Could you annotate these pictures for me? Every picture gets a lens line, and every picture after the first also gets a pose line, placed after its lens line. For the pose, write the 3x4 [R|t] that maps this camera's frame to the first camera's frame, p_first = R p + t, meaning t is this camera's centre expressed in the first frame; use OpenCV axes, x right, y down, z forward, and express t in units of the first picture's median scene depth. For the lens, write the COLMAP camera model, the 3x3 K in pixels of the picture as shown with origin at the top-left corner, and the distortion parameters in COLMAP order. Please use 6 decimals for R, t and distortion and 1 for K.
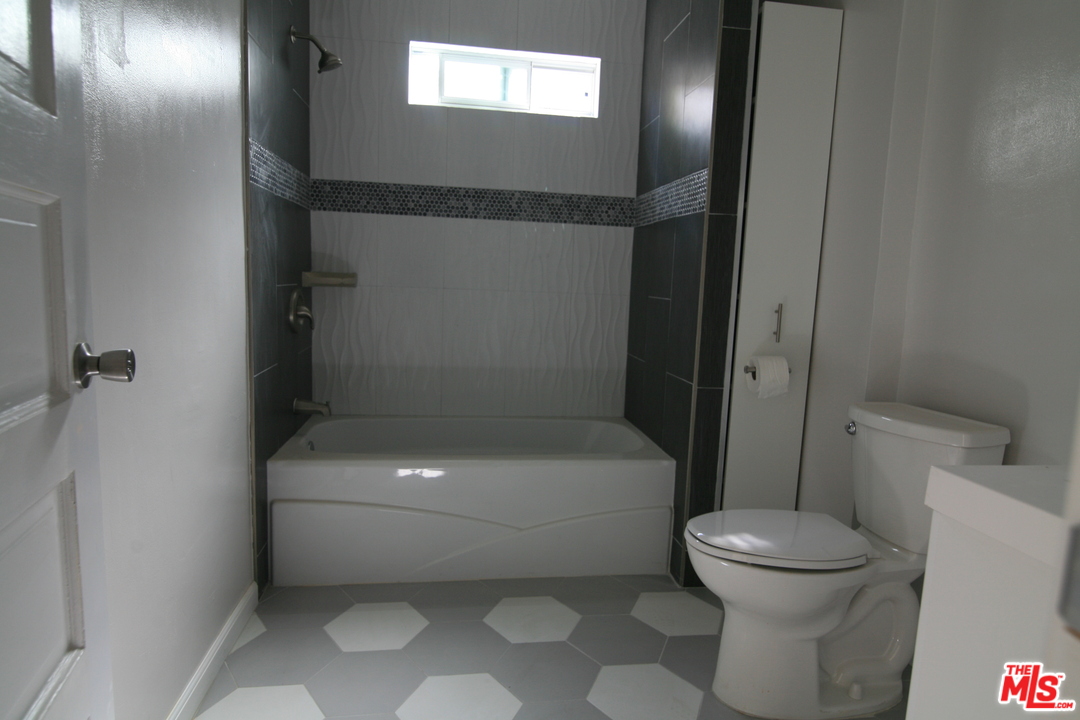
lens RADIAL K [[634.7, 0, 539.0], [0, 634.7, 359.8], [0, 0, 1]] dist [-0.018914, 0.002182]
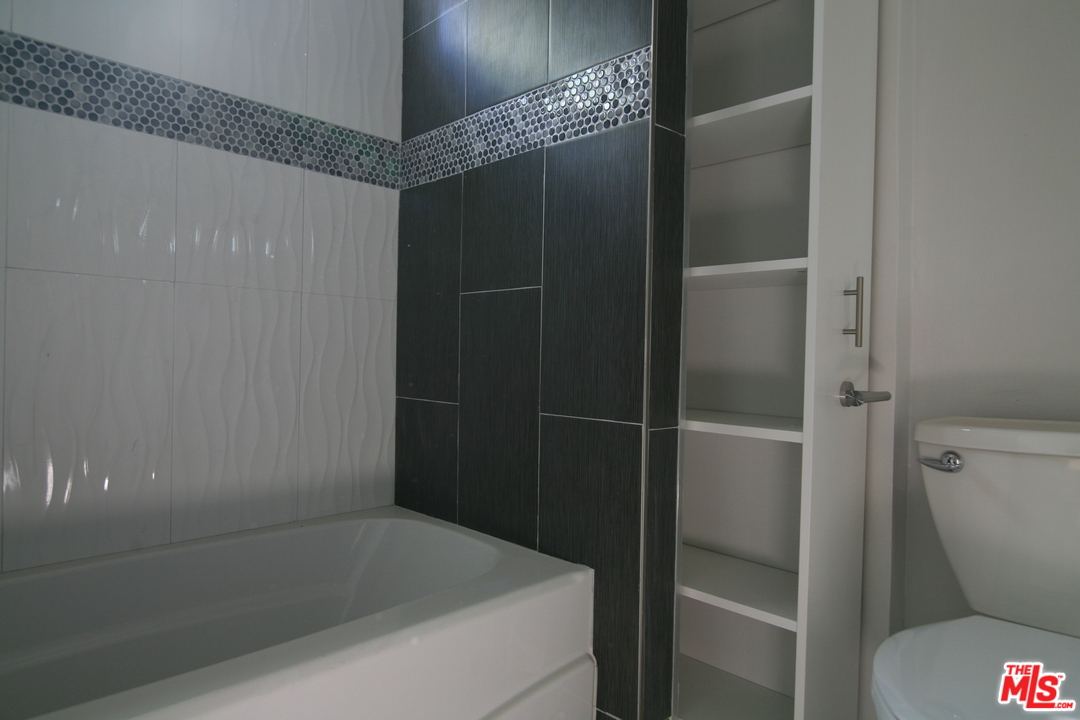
lens RADIAL K [[634.7, 0, 541.7], [0, 634.7, 360.1], [0, 0, 1]] dist [-0.018914, 0.002182]
pose [[0.791401, -0.031358, 0.610493, -0.124154], [0.090803, 0.993635, -0.066672, 0.008543], [-0.604516, 0.108198, 0.789211, 0.459602]]
